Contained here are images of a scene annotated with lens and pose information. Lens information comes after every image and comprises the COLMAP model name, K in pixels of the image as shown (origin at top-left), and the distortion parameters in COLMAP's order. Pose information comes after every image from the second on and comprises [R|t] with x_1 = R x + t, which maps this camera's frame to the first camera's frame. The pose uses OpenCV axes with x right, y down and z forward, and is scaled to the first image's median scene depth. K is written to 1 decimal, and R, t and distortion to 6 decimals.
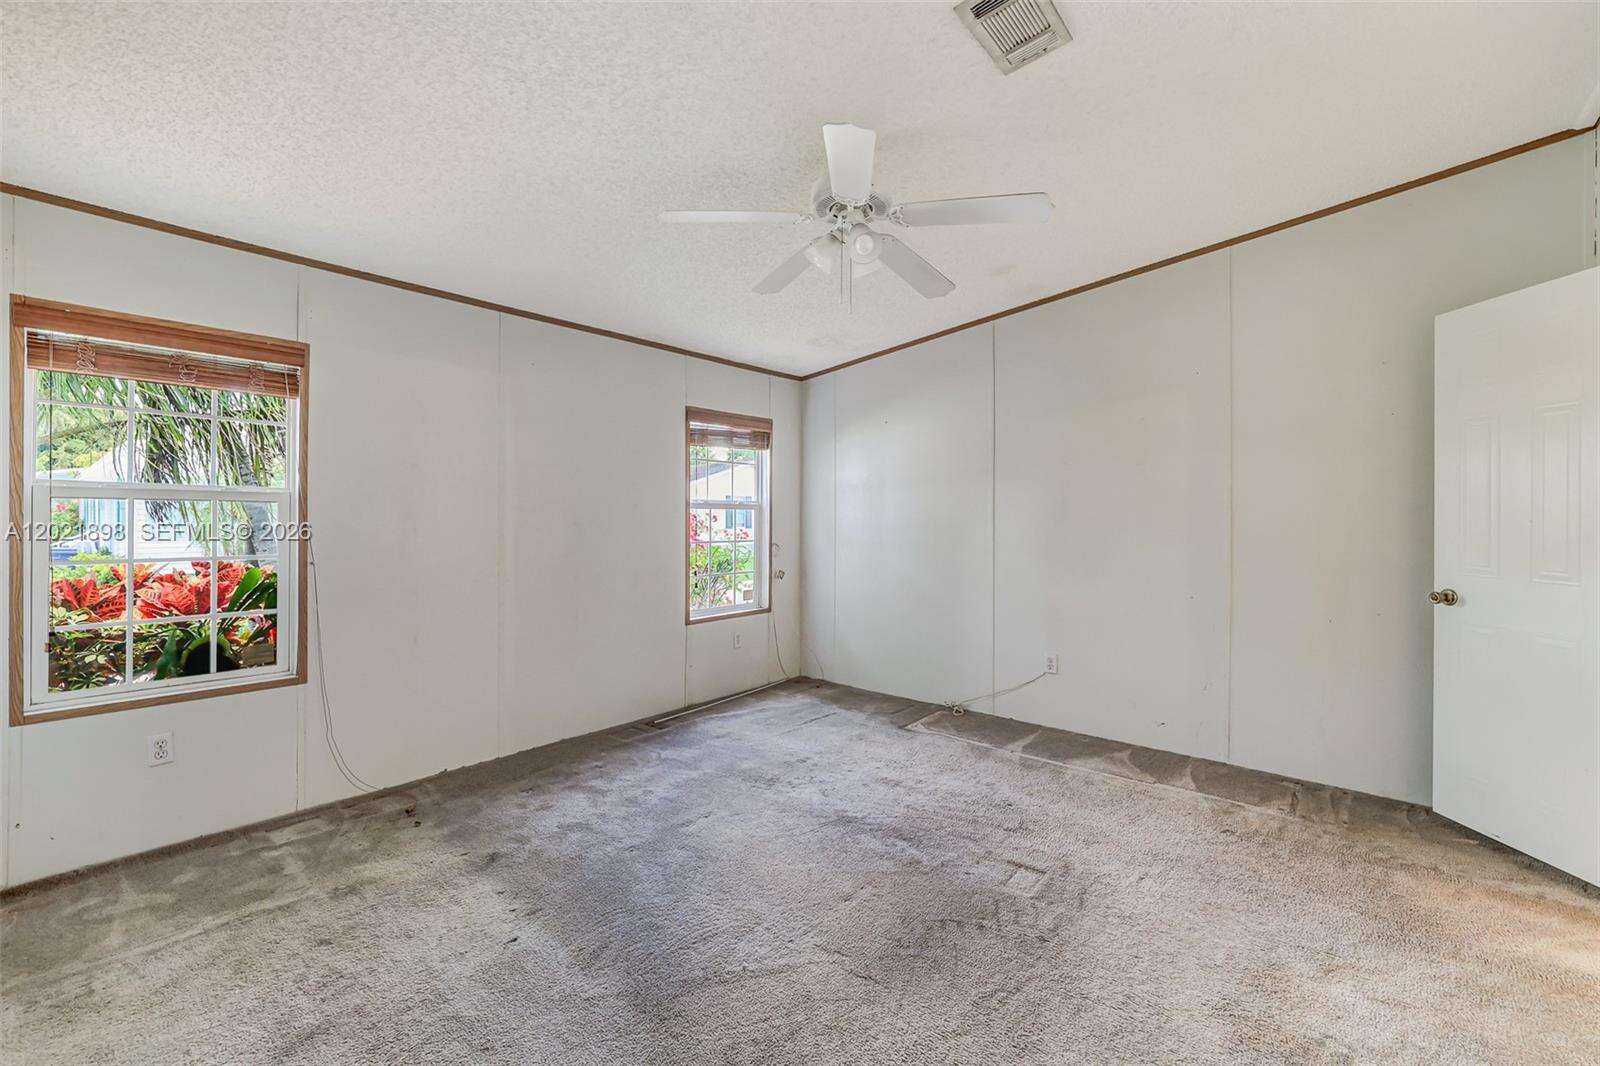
lens RADIAL K [[675.3, 0, 791.6], [0, 675.3, 520.5], [0, 0, 1]] dist [-0.001838, 0.000167]
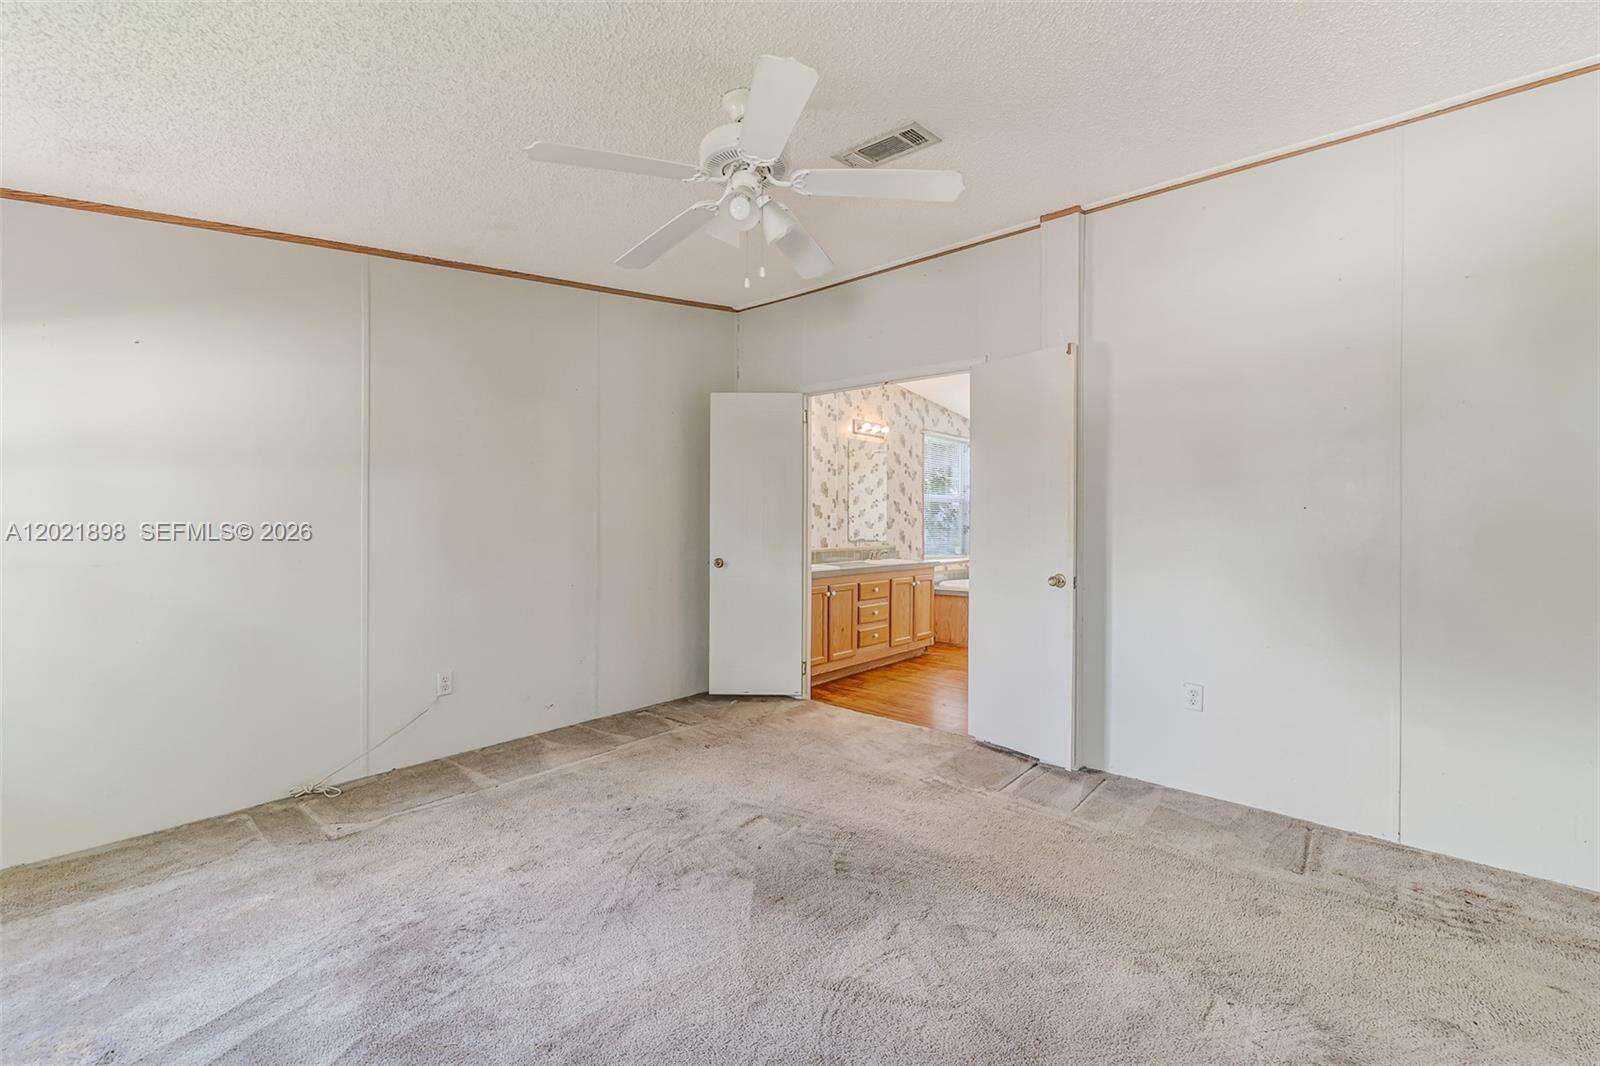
lens RADIAL K [[675.3, 0, 790.7], [0, 675.3, 523.1], [0, 0, 1]] dist [-0.001838, 0.000167]
pose [[0.001713, -0.014849, 0.999888, -0.589220], [-0.001277, 0.999889, 0.014851, -0.008620], [-0.999998, -0.001303, 0.001693, 0.689432]]
